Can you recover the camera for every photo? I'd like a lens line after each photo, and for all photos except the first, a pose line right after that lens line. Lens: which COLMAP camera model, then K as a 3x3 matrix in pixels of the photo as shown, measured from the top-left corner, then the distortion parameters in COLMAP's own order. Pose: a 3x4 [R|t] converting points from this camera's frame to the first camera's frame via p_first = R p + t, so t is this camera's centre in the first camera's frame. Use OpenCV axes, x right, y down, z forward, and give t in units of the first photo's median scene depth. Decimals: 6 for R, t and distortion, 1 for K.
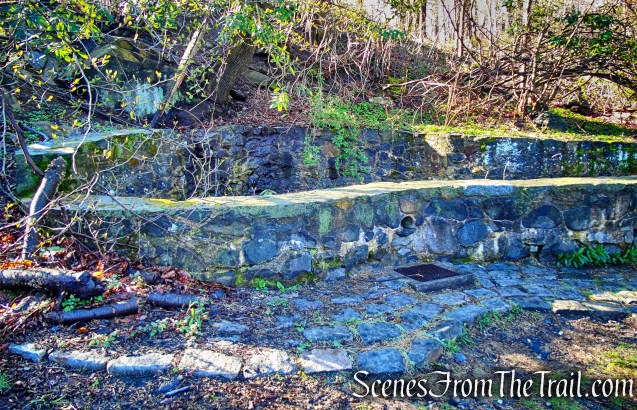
lens RADIAL K [[495.1, 0, 318.3], [0, 495.1, 205.0], [0, 0, 1]] dist [-0.004627, 0.004243]
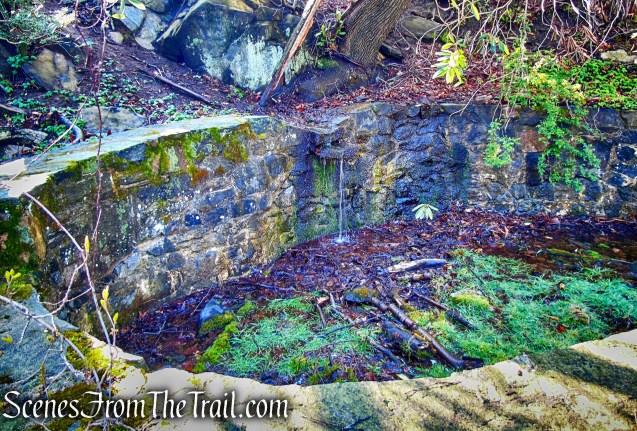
lens RADIAL K [[522.6, 0, 318.0], [0, 522.6, 215.0], [0, 0, 1]] dist [-0.036667, 0.011126]
pose [[0.944250, 0.069688, -0.321769, -0.013053], [-0.038749, 0.994072, 0.101582, -0.077262], [0.326941, -0.083451, 0.941353, 0.303371]]
